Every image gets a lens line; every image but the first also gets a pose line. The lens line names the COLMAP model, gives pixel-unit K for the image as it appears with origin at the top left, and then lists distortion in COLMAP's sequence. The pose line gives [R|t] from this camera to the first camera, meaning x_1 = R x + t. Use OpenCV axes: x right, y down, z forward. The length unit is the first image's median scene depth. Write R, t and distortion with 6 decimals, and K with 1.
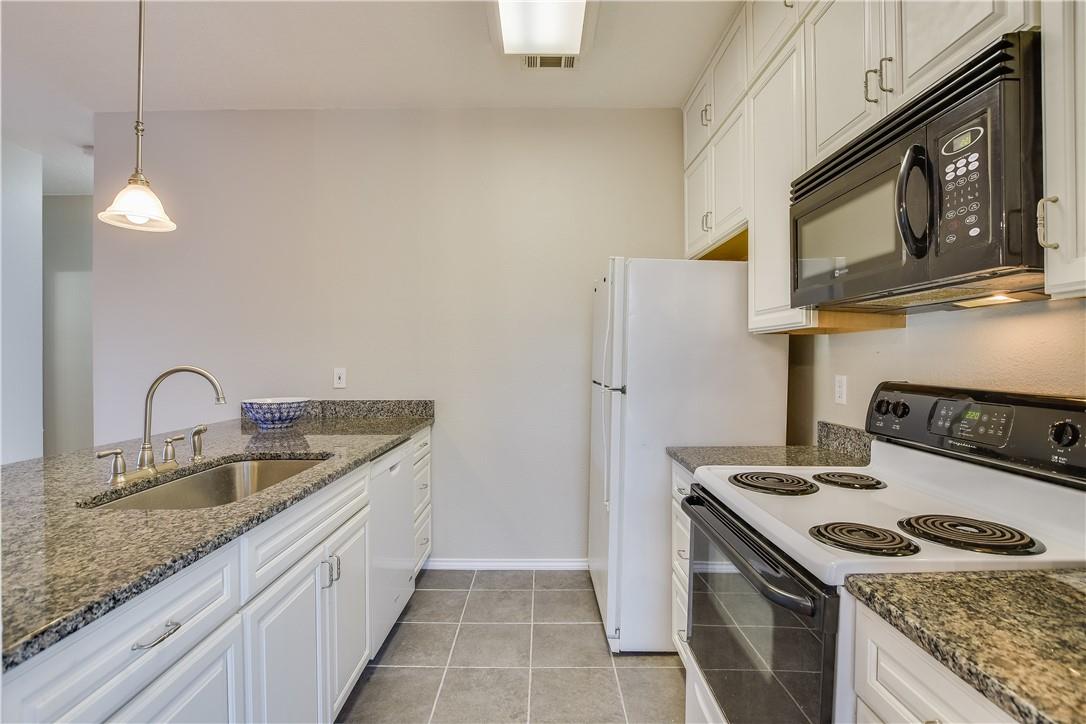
lens RADIAL K [[517.0, 0, 547.3], [0, 517.0, 356.8], [0, 0, 1]] dist [-0.006155, -0.000473]
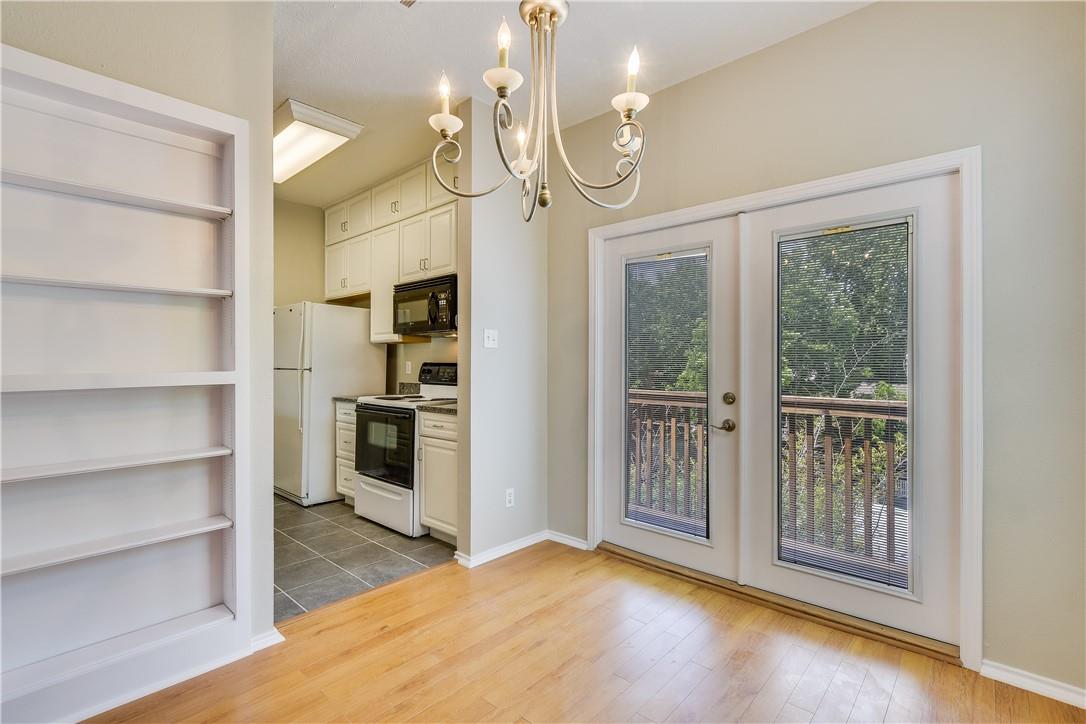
lens RADIAL K [[501.4, 0, 540.7], [0, 501.4, 363.7], [0, 0, 1]] dist [-0.022674, -0.000132]
pose [[0.688939, 0.005260, 0.724800, -0.851425], [-0.003972, 0.999986, -0.003482, 0.061523], [-0.724808, -0.000480, 0.688950, -1.284752]]
